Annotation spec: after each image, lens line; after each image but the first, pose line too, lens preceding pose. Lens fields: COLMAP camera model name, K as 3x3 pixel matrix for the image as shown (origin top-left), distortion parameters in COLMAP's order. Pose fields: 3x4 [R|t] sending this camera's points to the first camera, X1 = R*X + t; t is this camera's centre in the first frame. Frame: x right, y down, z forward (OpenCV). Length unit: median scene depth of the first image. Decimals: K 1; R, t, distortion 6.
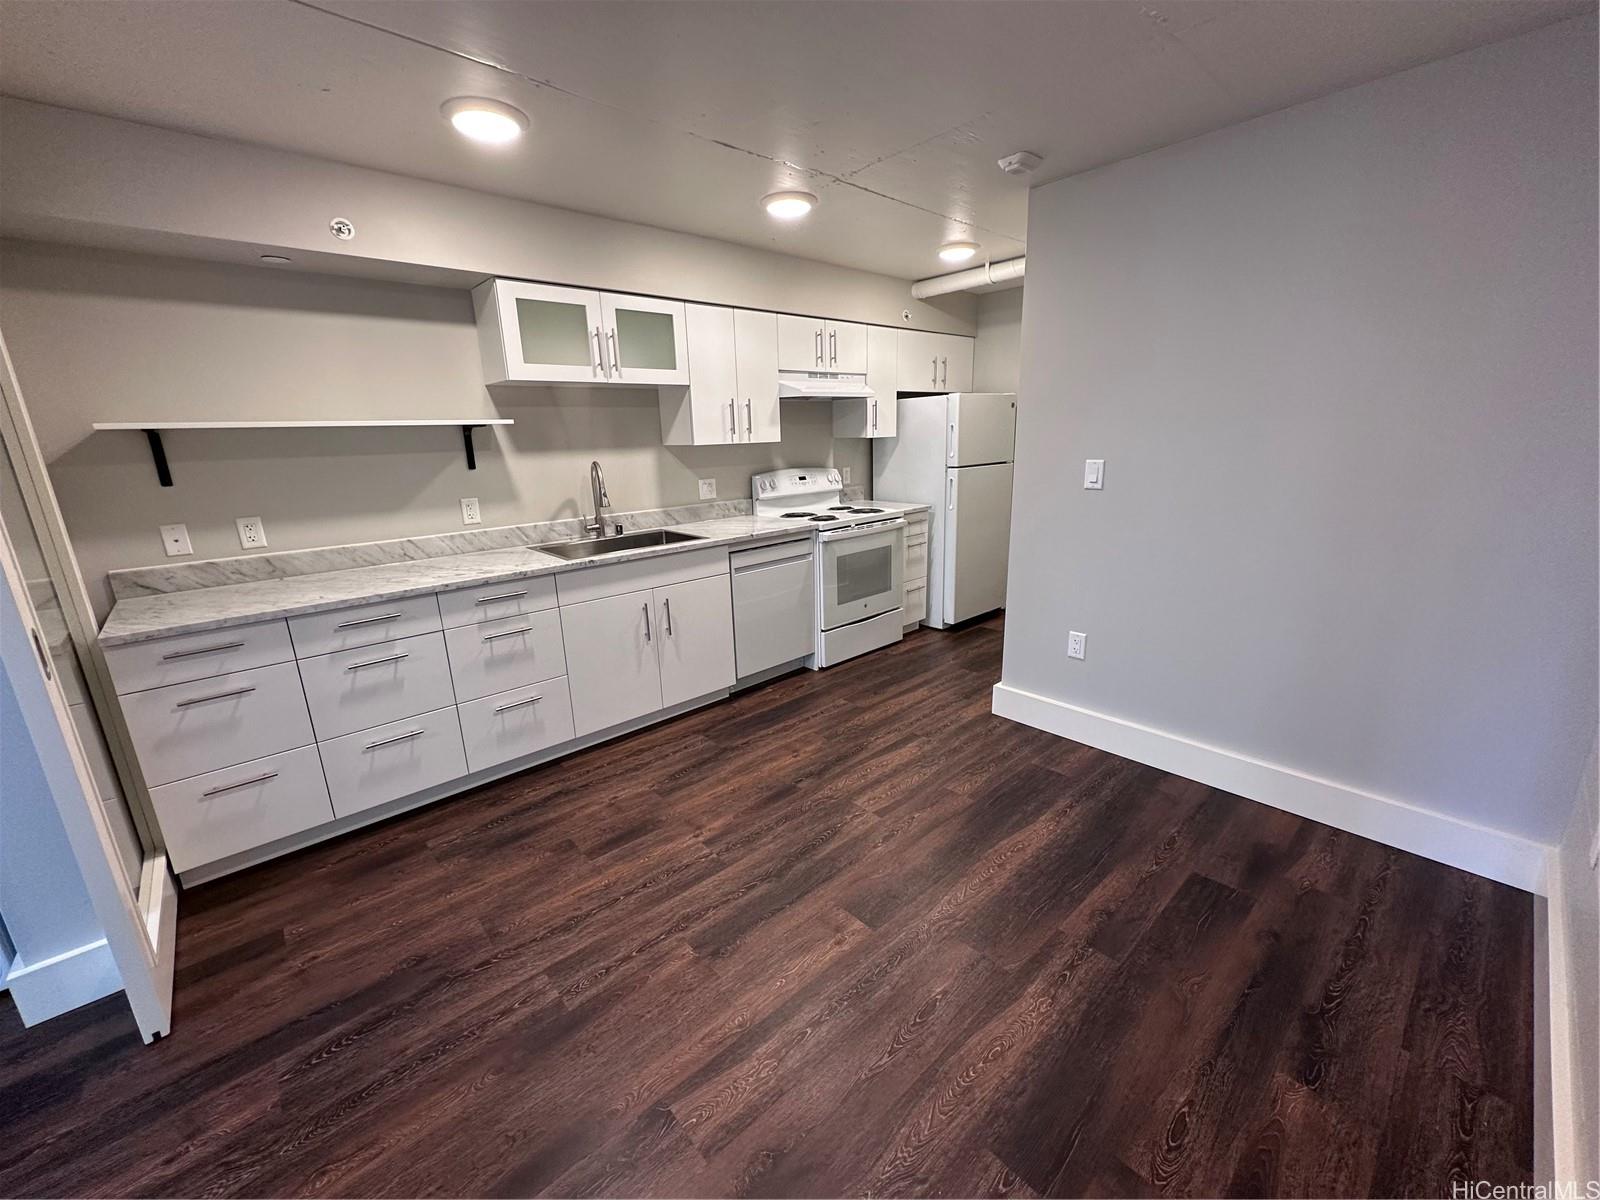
lens RADIAL K [[638.3, 0, 797.1], [0, 638.3, 601.4], [0, 0, 1]] dist [-0.001877, 0.000949]
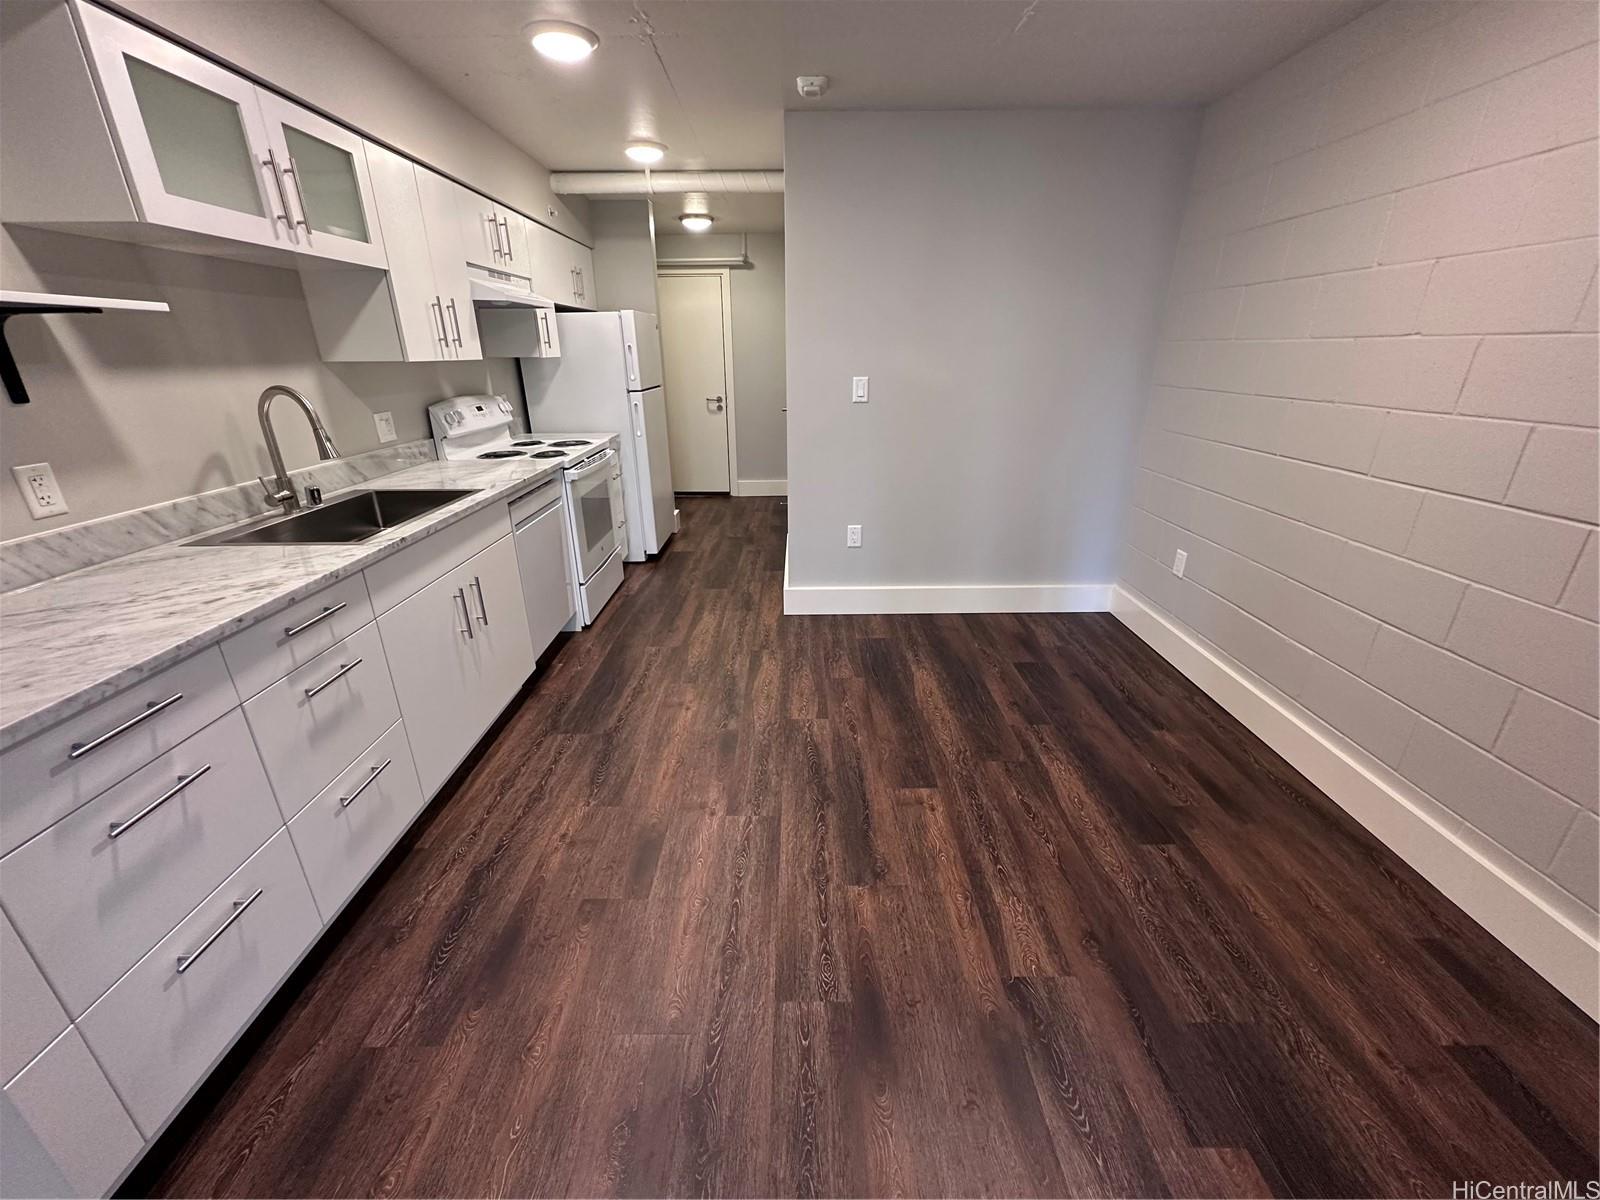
lens RADIAL K [[638.3, 0, 797.1], [0, 638.3, 601.4], [0, 0, 1]] dist [-0.001877, 0.000949]
pose [[0.665697, -0.249445, 0.703296, -0.534918], [0.178112, 0.968348, 0.174864, -0.043960], [-0.724655, 0.008859, 0.689055, 0.257272]]
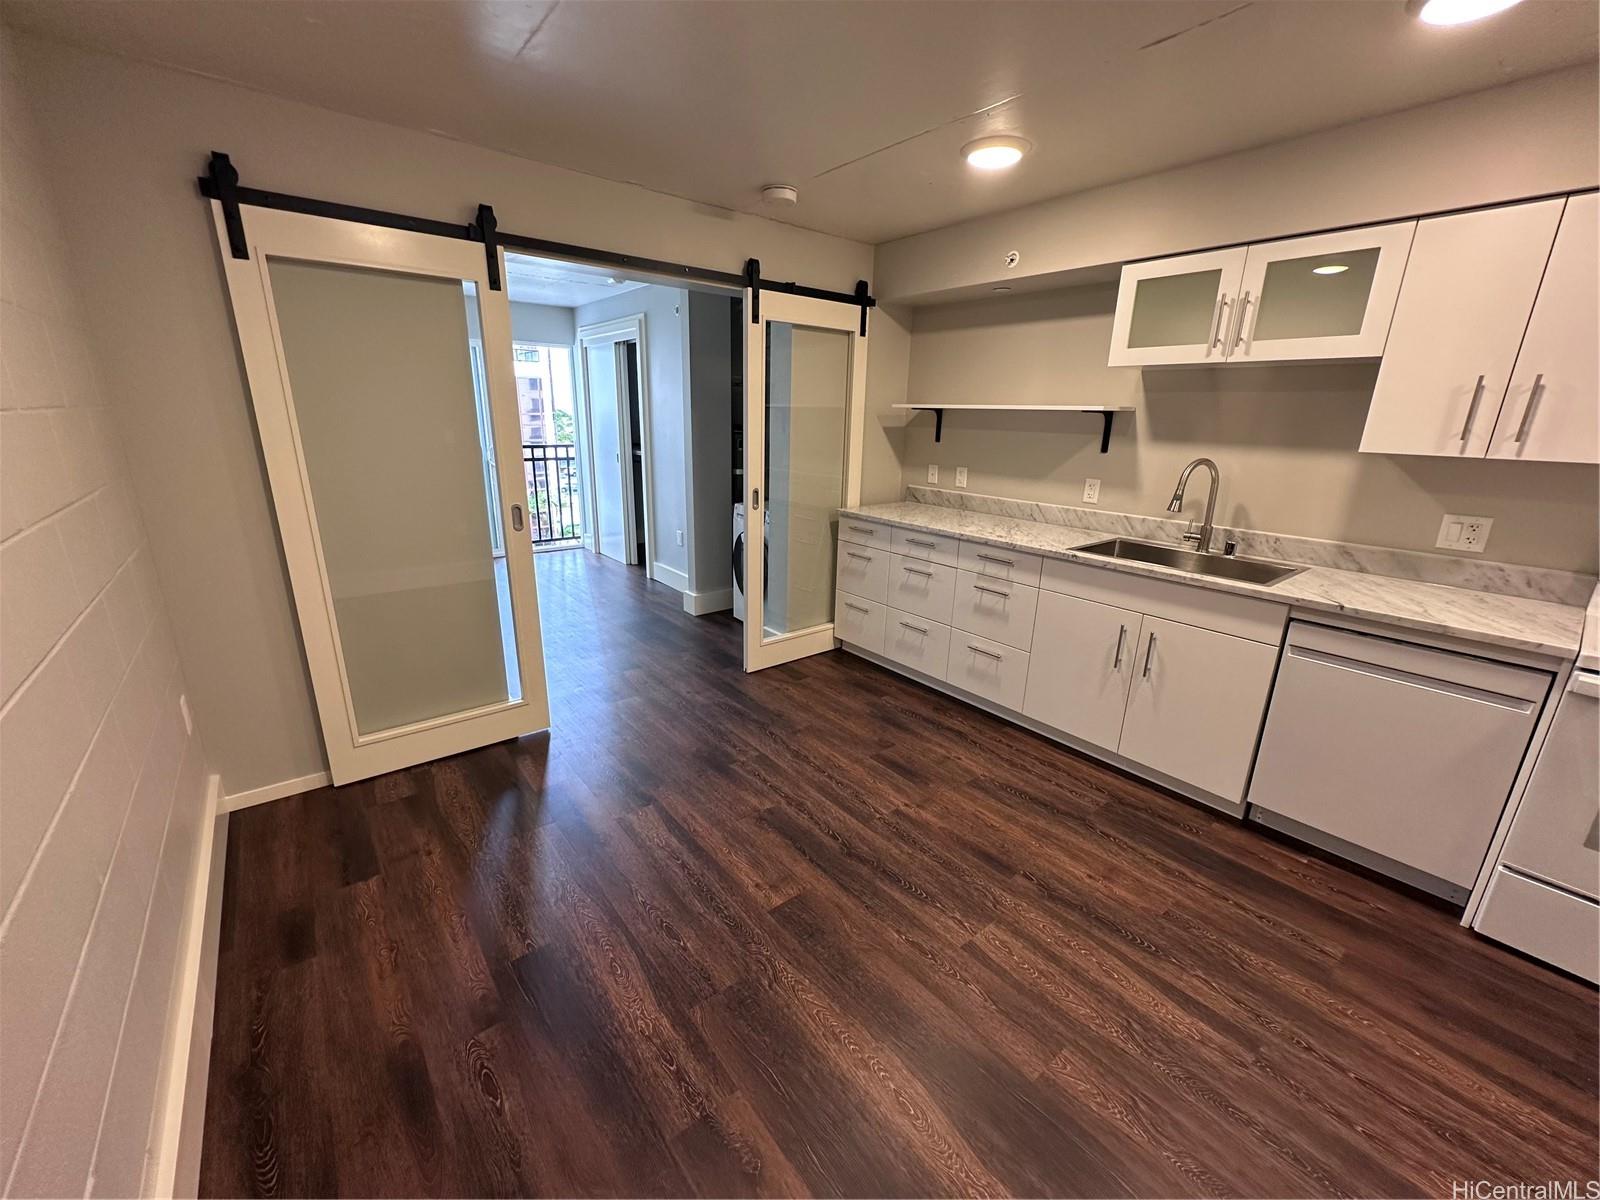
lens RADIAL K [[638.3, 0, 797.1], [0, 638.3, 601.4], [0, 0, 1]] dist [-0.001877, 0.000949]
pose [[-0.056031, 0.310836, -0.948811, 0.640269], [-0.276268, 0.908373, 0.313903, -0.188765], [0.959446, 0.279714, 0.034977, 0.590294]]
